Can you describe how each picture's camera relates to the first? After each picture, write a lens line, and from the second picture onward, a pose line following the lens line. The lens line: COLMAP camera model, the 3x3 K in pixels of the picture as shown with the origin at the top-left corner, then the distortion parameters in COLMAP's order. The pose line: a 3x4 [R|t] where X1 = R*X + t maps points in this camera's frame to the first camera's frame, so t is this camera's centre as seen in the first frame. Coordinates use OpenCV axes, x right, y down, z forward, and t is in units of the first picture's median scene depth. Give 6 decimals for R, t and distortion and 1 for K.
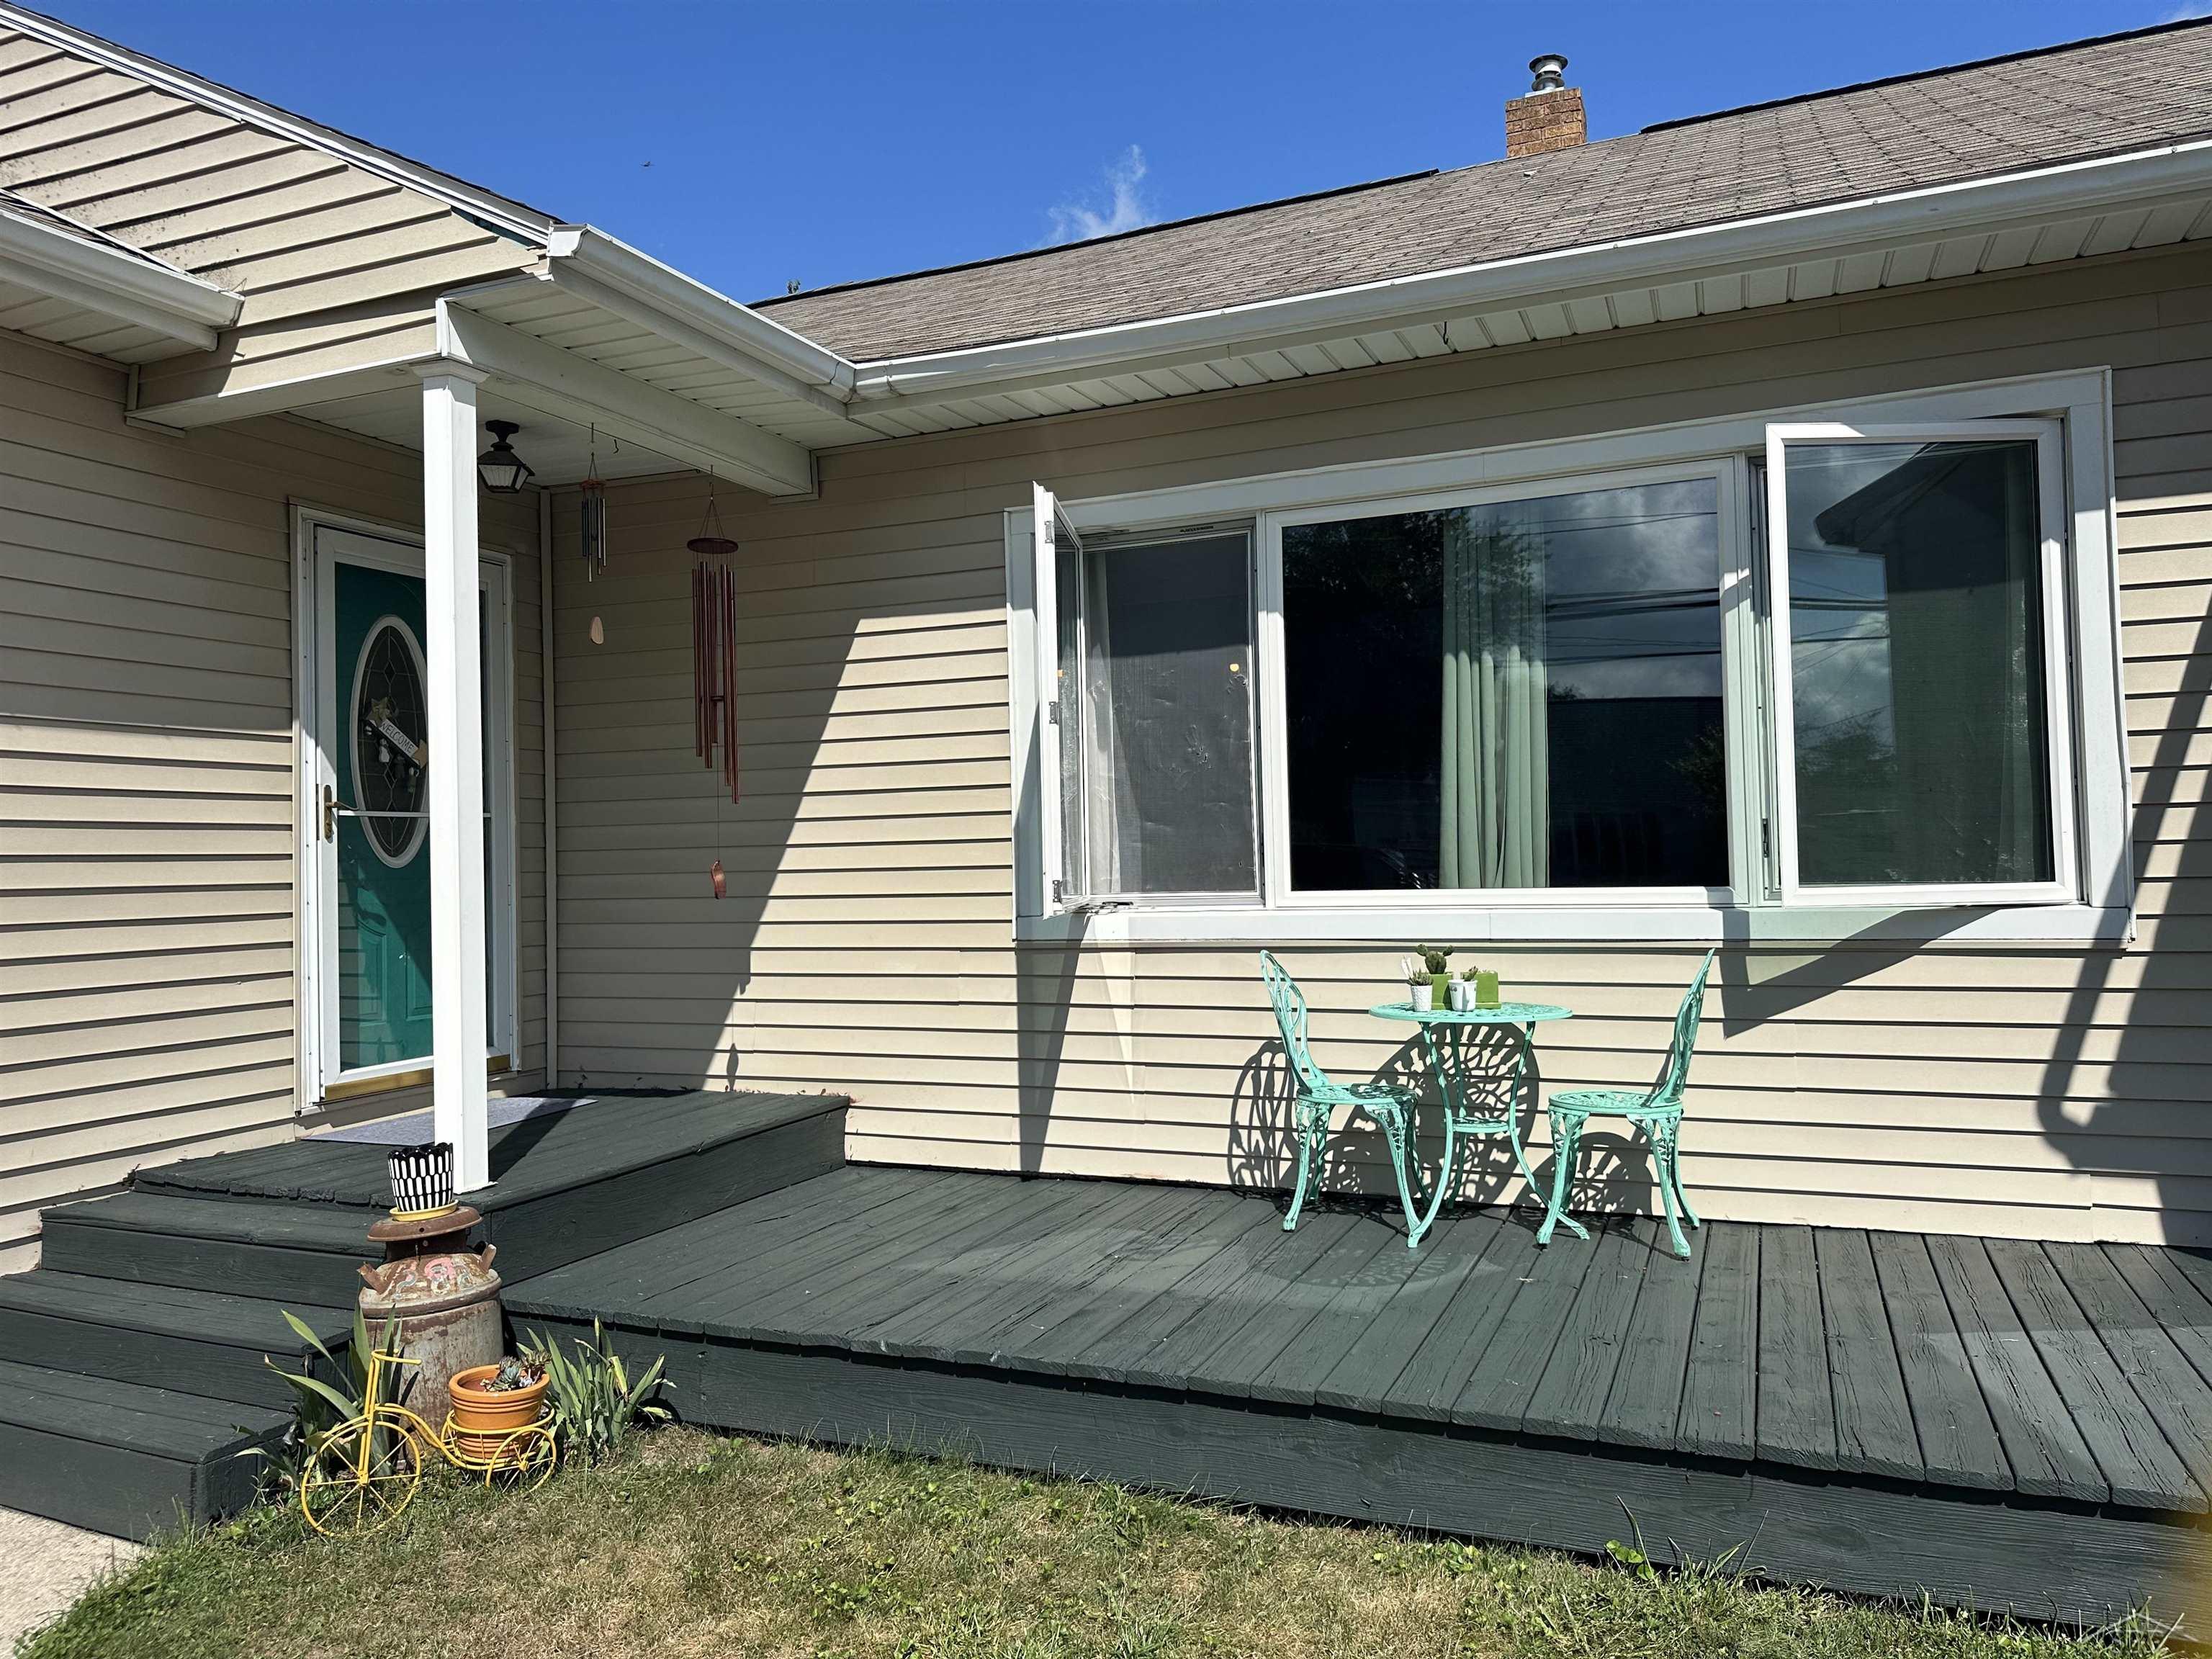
lens RADIAL K [[1573.2, 0, 1093.8], [0, 1573.2, 835.2], [0, 0, 1]] dist [0.140792, -0.149032]
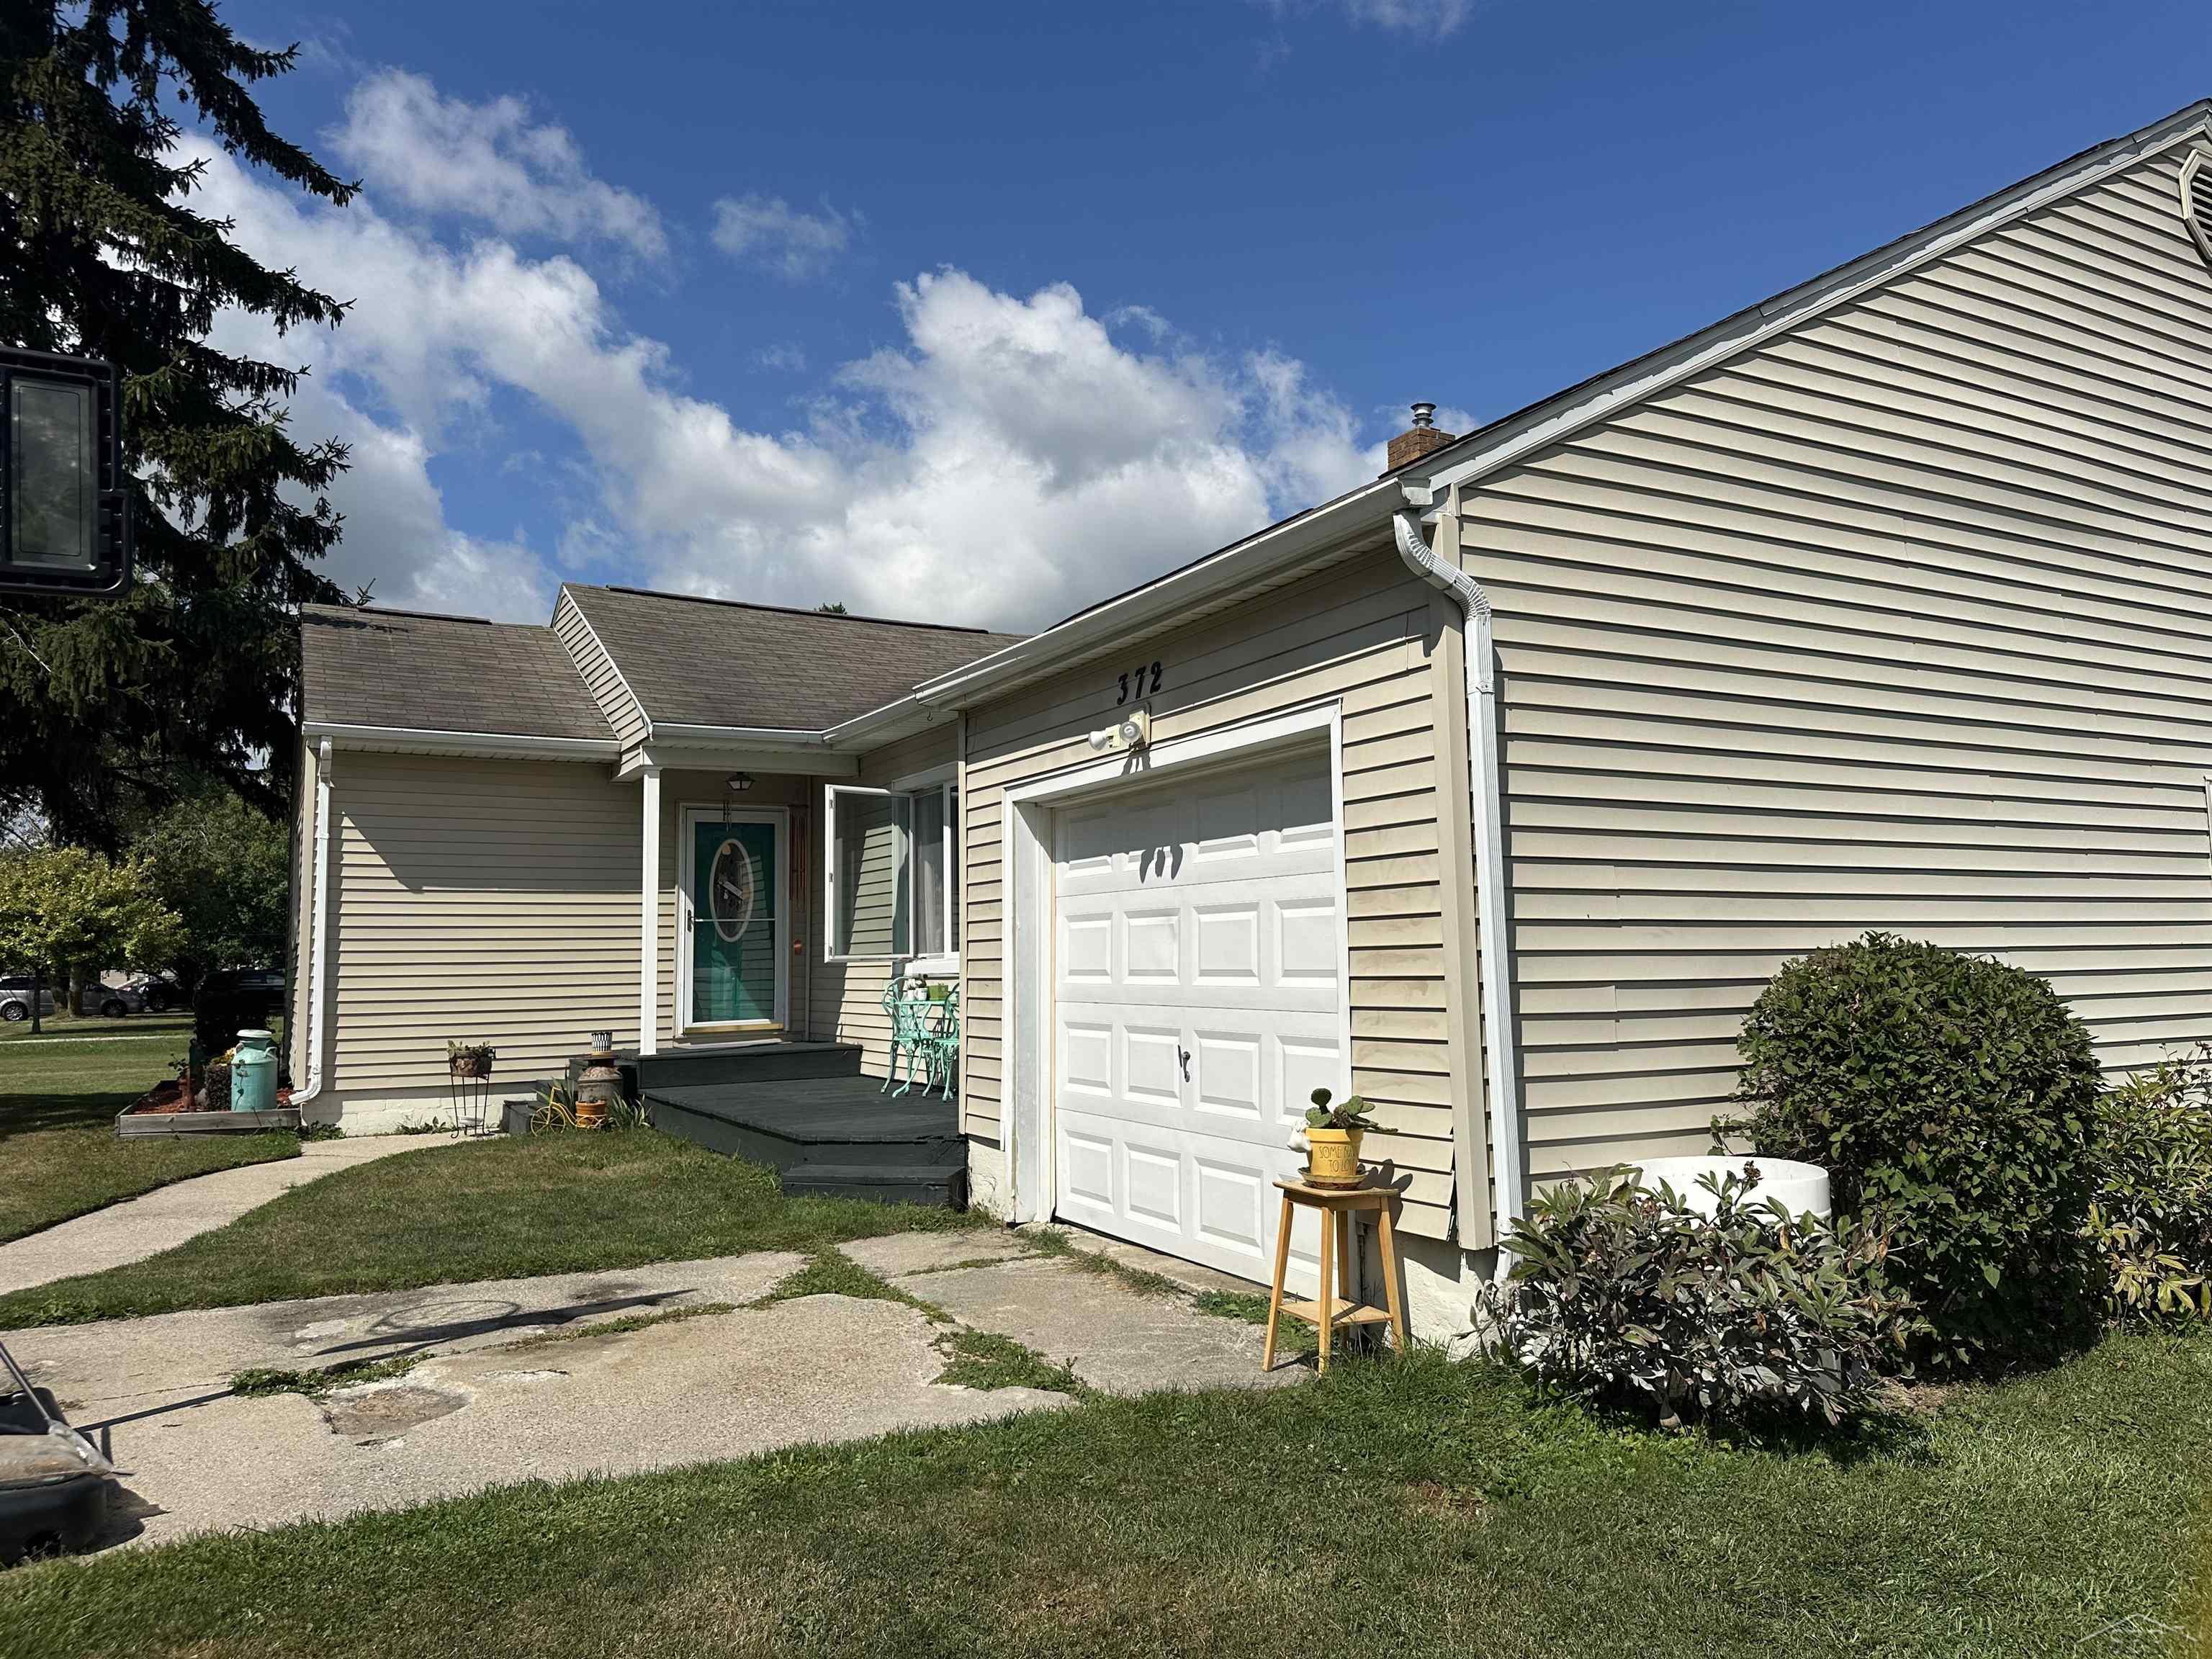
lens RADIAL K [[1573.2, 0, 1093.8], [0, 1573.2, 835.2], [0, 0, 1]] dist [0.140792, -0.149032]
pose [[0.787356, -0.042099, -0.615060, 1.585459], [0.014185, 0.998639, -0.050195, -0.013298], [0.616336, 0.030797, 0.786881, -0.588728]]
